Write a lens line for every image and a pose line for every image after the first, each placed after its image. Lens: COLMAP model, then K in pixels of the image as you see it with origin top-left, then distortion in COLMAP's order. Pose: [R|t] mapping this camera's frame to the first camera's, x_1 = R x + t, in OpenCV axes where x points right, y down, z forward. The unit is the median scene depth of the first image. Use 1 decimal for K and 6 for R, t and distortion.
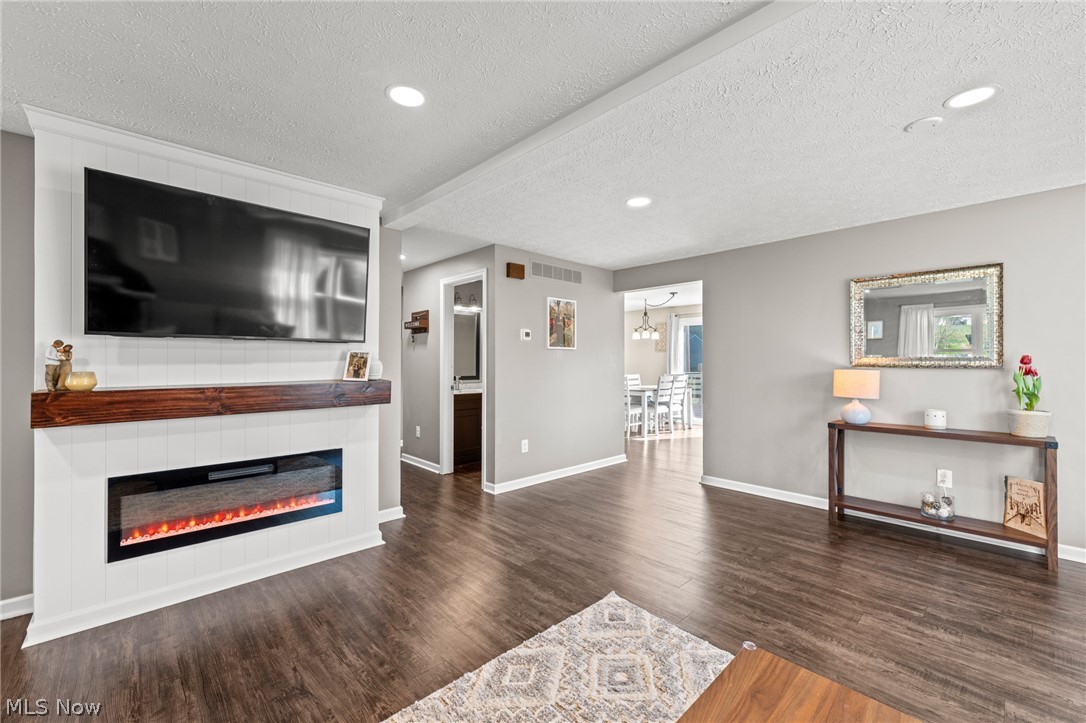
lens RADIAL K [[443.3, 0, 543.0], [0, 443.3, 361.5], [0, 0, 1]] dist [-0.001429, -0.000101]
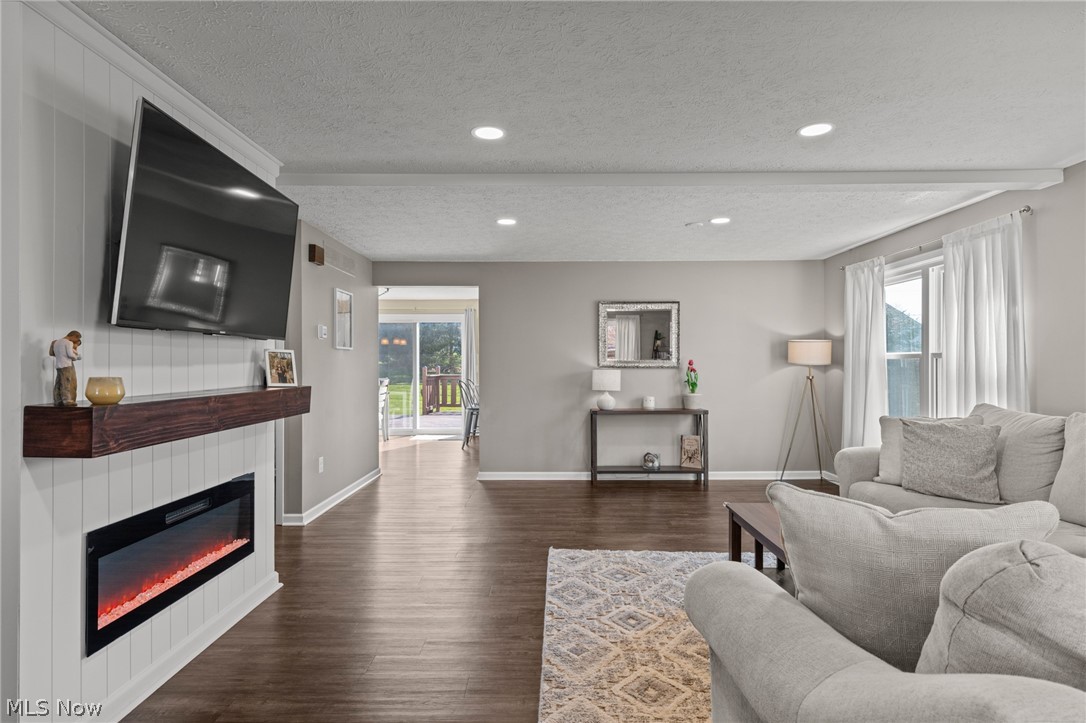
lens RADIAL K [[588.5, 0, 541.3], [0, 588.5, 366.2], [0, 0, 1]] dist [-0.001320, -0.000071]
pose [[0.690050, -0.002845, 0.723756, -0.866261], [0.000486, 0.999994, 0.003468, 0.001893], [-0.723762, -0.002041, 0.690047, -0.102112]]
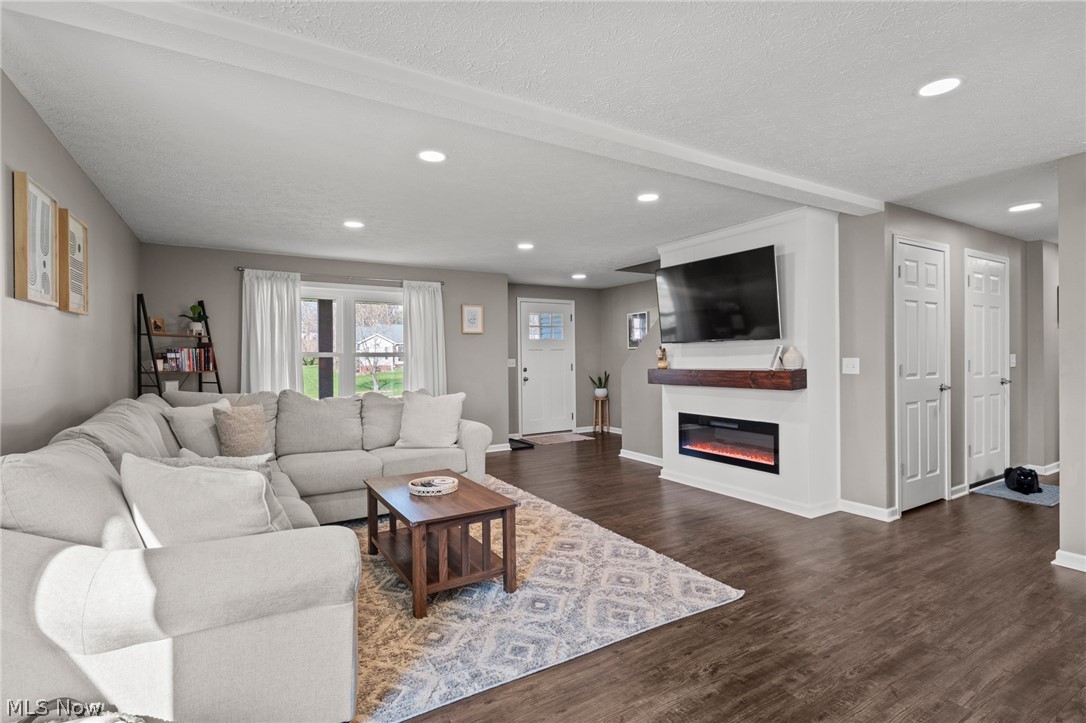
lens RADIAL K [[512.1, 0, 543.0], [0, 512.1, 361.5], [0, 0, 1]] dist [0.002852, -0.000539]
pose [[-0.213951, 0.006486, -0.976823, 1.097838], [0.011486, 0.999926, 0.004124, 0.007135], [0.976777, -0.010338, -0.214009, 0.667538]]
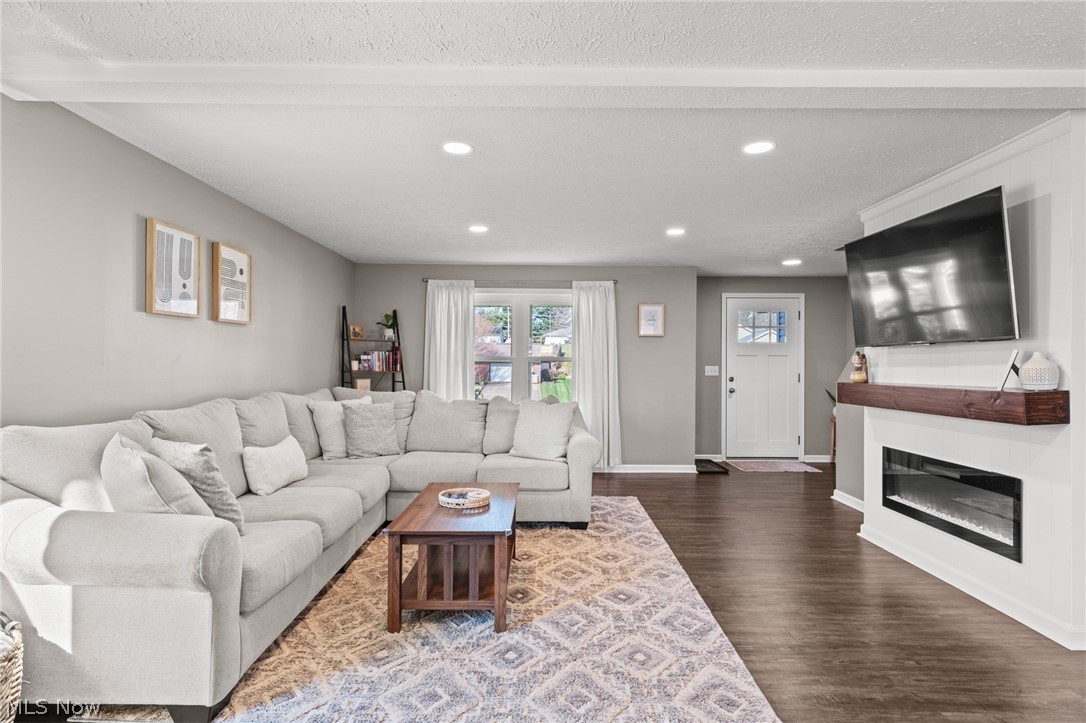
lens RADIAL K [[547.0, 0, 543.0], [0, 547.0, 361.5], [0, 0, 1]] dist [0.002142, 0.000739]
pose [[-0.684434, -0.011019, -0.728992, 0.789970], [-0.007196, 0.999939, -0.008359, 0.009077], [0.729040, -0.000475, -0.684471, 1.051000]]
